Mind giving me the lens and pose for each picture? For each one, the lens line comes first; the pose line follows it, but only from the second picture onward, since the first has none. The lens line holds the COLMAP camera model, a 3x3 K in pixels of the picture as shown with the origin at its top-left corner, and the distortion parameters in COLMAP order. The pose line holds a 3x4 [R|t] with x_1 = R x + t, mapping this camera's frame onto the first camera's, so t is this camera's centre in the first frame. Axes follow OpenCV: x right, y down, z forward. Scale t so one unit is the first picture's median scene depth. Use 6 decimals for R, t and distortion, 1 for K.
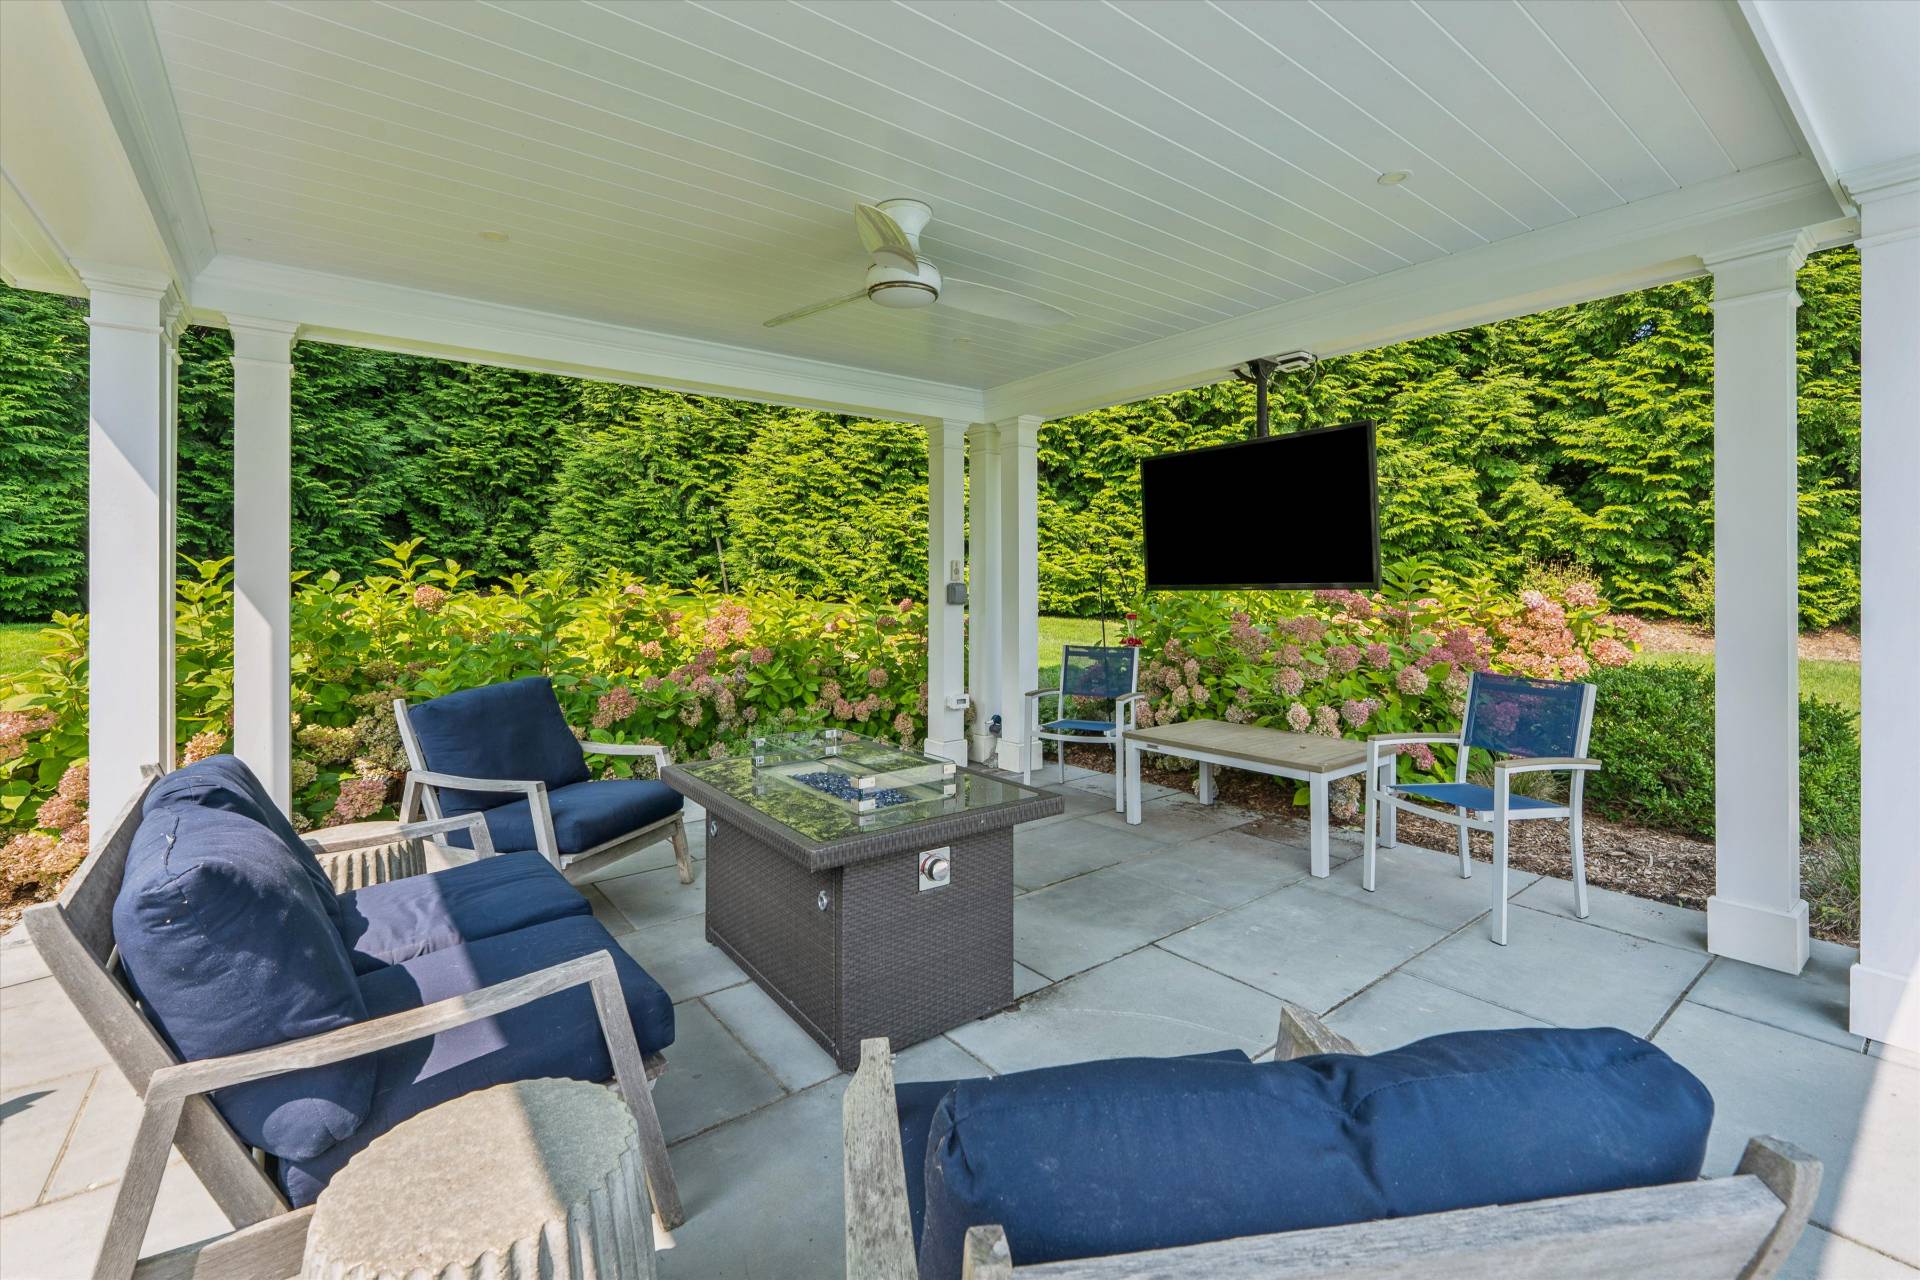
lens RADIAL K [[806.8, 0, 960.0], [0, 806.8, 640.0], [0, 0, 1]] dist [0.000537, 0.000166]
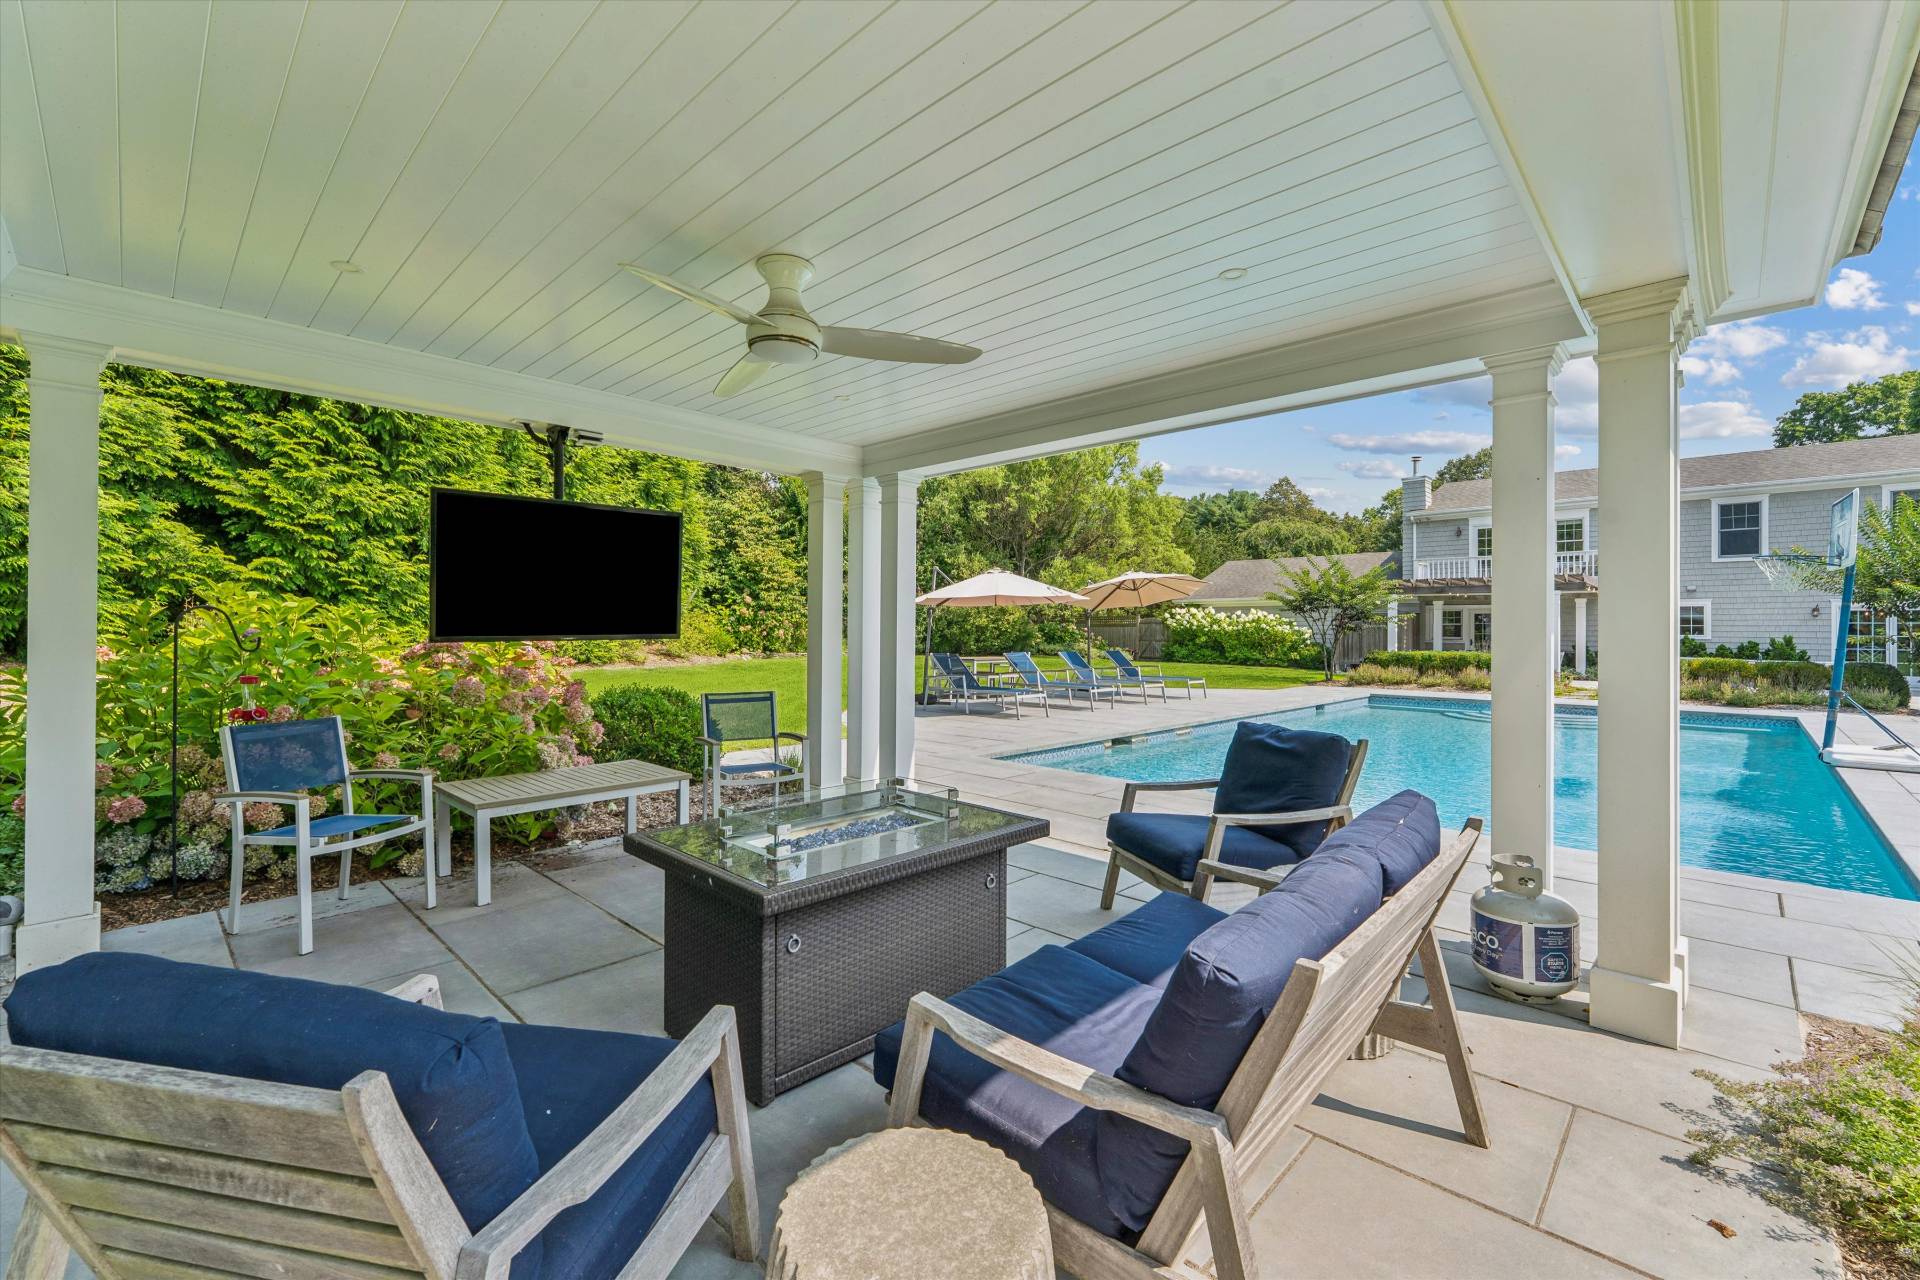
lens RADIAL K [[806.8, 0, 960.0], [0, 806.8, 640.0], [0, 0, 1]] dist [0.000537, 0.000166]
pose [[-0.149284, -0.007683, 0.988764, -0.359649], [0.066798, 0.997607, 0.017837, -0.020729], [-0.986535, 0.068710, -0.148414, 0.296407]]
